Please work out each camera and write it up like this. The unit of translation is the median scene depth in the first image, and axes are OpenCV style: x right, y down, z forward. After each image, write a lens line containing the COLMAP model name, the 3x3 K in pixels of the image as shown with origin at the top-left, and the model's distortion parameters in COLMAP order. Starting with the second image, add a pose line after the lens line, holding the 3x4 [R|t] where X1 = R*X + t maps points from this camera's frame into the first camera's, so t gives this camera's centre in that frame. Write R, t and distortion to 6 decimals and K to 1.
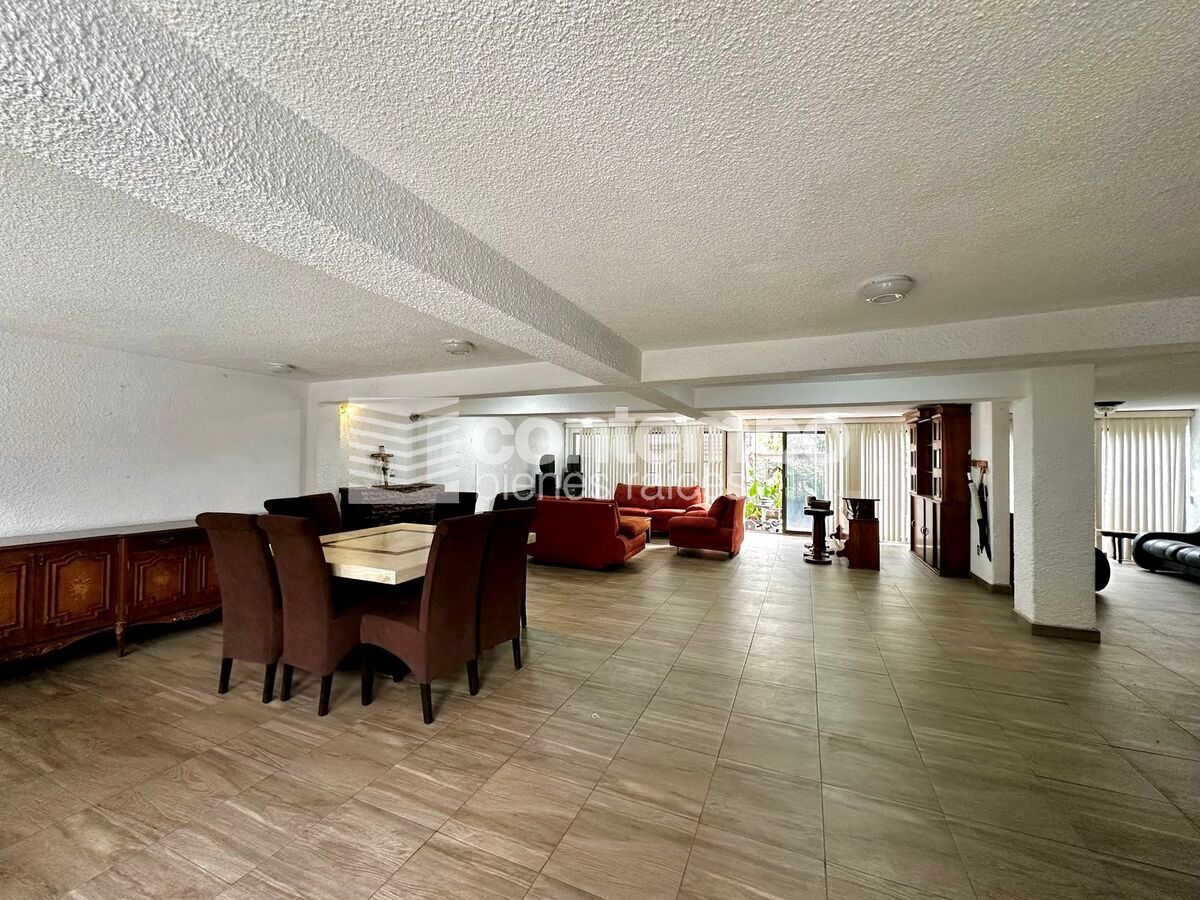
lens RADIAL K [[476.3, 0, 597.8], [0, 476.3, 452.4], [0, 0, 1]] dist [-0.004410, -0.000203]
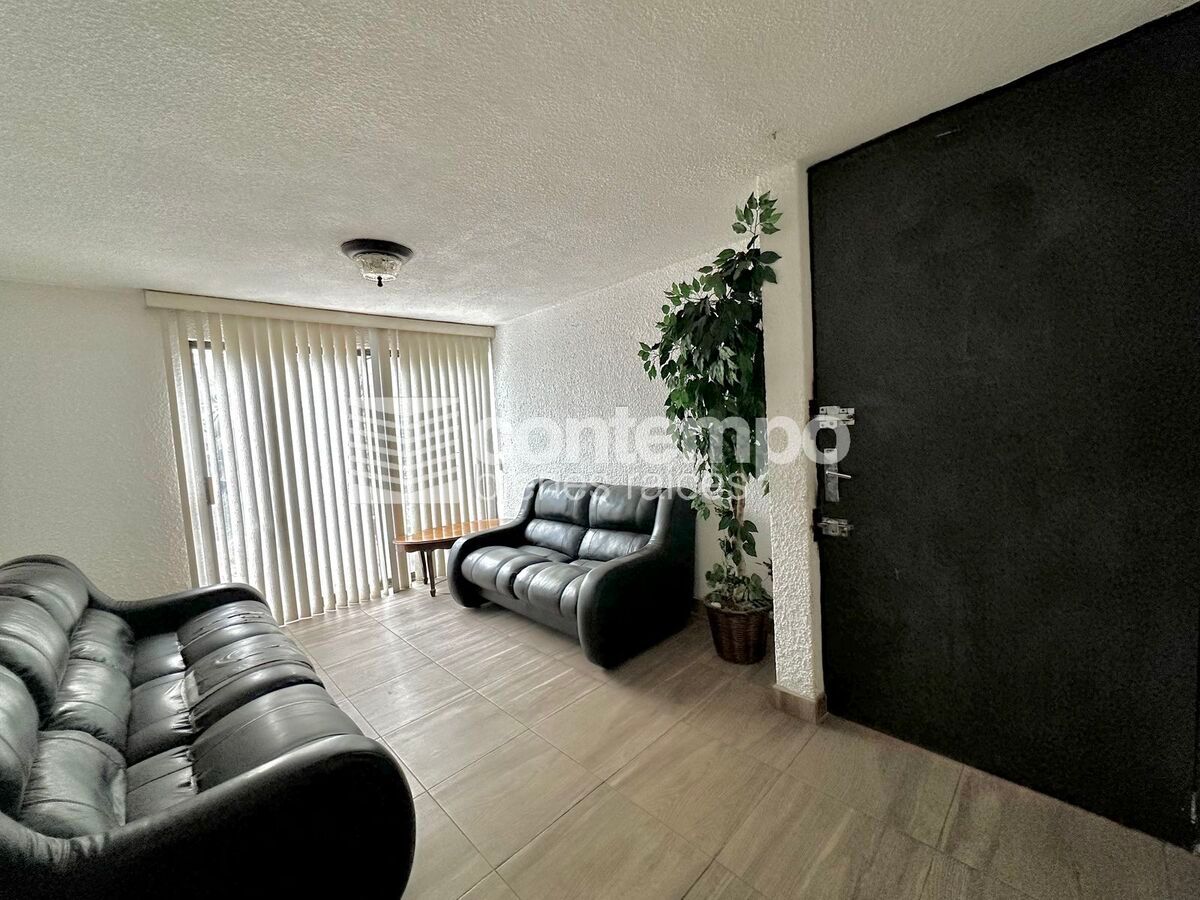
lens RADIAL K [[476.3, 0, 599.6], [0, 476.3, 450.7], [0, 0, 1]] dist [-0.004410, -0.000203]
pose [[0.379129, -0.098108, 0.920128, 0.691161], [0.052219, 0.995047, 0.084580, 0.032903], [-0.923869, 0.015982, 0.382375, 0.615500]]
